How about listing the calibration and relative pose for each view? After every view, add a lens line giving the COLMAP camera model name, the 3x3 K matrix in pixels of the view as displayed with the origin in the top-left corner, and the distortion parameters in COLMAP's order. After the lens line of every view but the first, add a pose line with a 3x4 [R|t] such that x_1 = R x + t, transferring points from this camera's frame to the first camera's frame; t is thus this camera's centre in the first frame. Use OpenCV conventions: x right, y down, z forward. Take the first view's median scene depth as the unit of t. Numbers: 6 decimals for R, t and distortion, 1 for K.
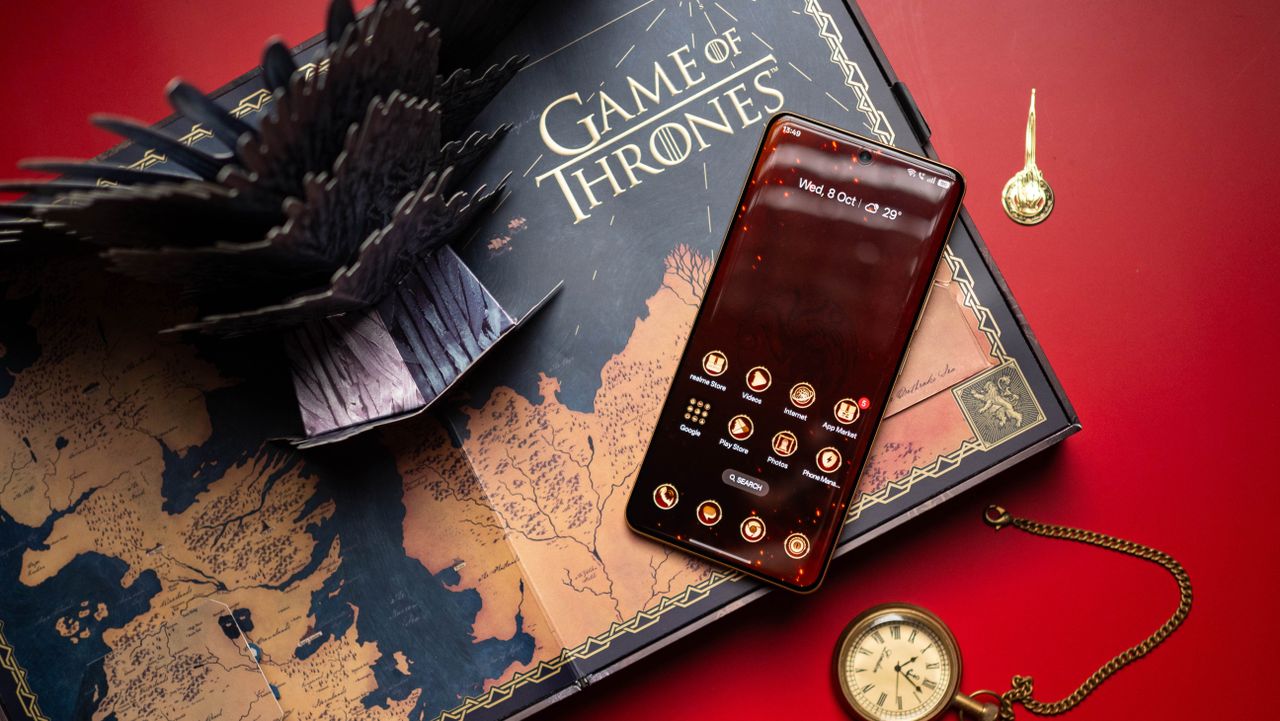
lens RADIAL K [[1877.3, 0, 663.0], [0, 1877.3, 358.9], [0, 0, 1]] dist [-0.142059, 0.081568]
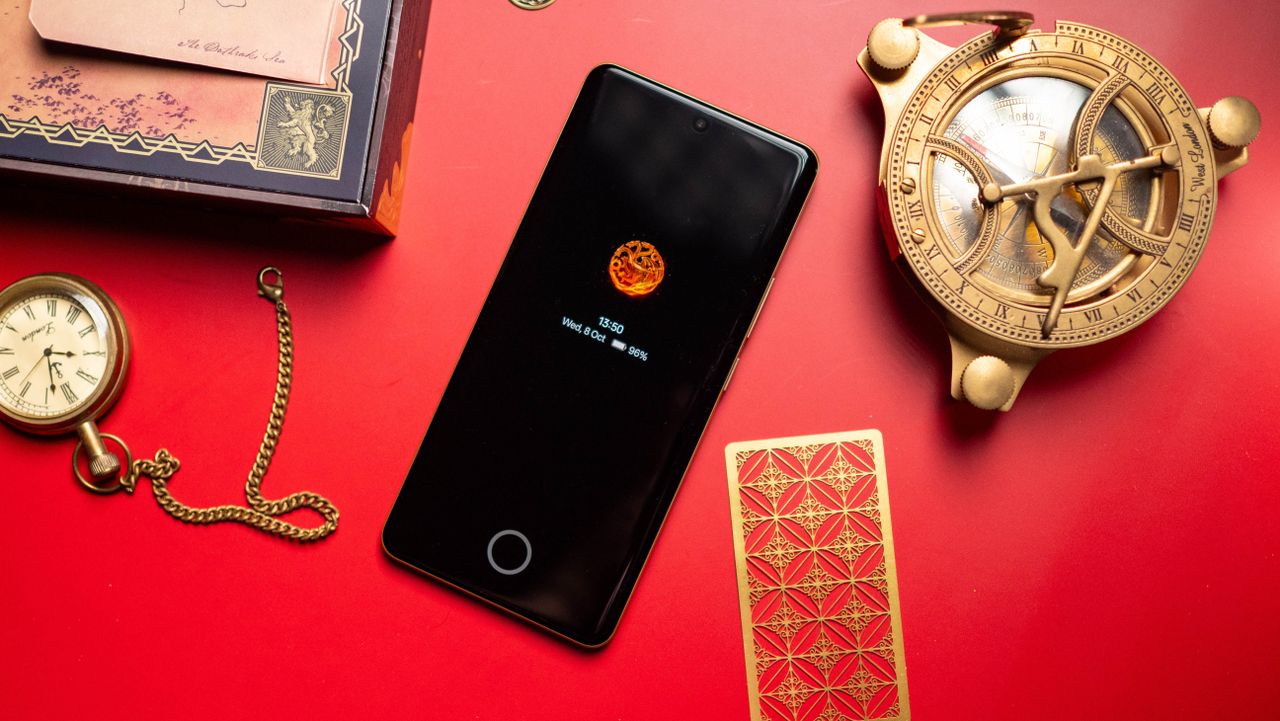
lens RADIAL K [[1877.3, 0, 663.0], [0, 1877.3, 358.9], [0, 0, 1]] dist [-0.142059, 0.081568]
pose [[0.816070, 0.577604, -0.020086, 0.359717], [-0.577462, 0.816316, 0.012831, 0.005149], [0.023808, 0.001128, 0.999716, 0.210568]]
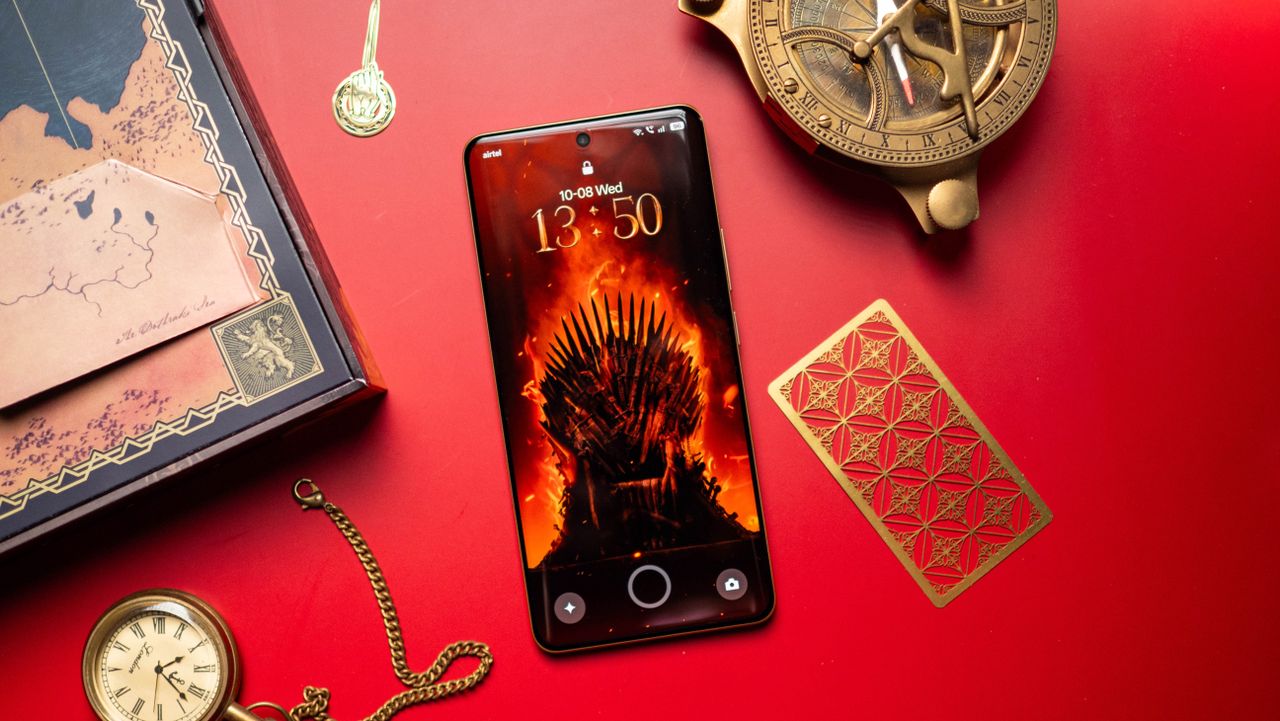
lens RADIAL K [[1877.3, 0, 663.0], [0, 1877.3, 358.9], [0, 0, 1]] dist [-0.142059, 0.081568]
pose [[0.996433, 0.051436, 0.066897, 0.284343], [-0.051675, 0.998662, 0.001856, 0.017570], [-0.066712, -0.005307, 0.997758, 0.179456]]
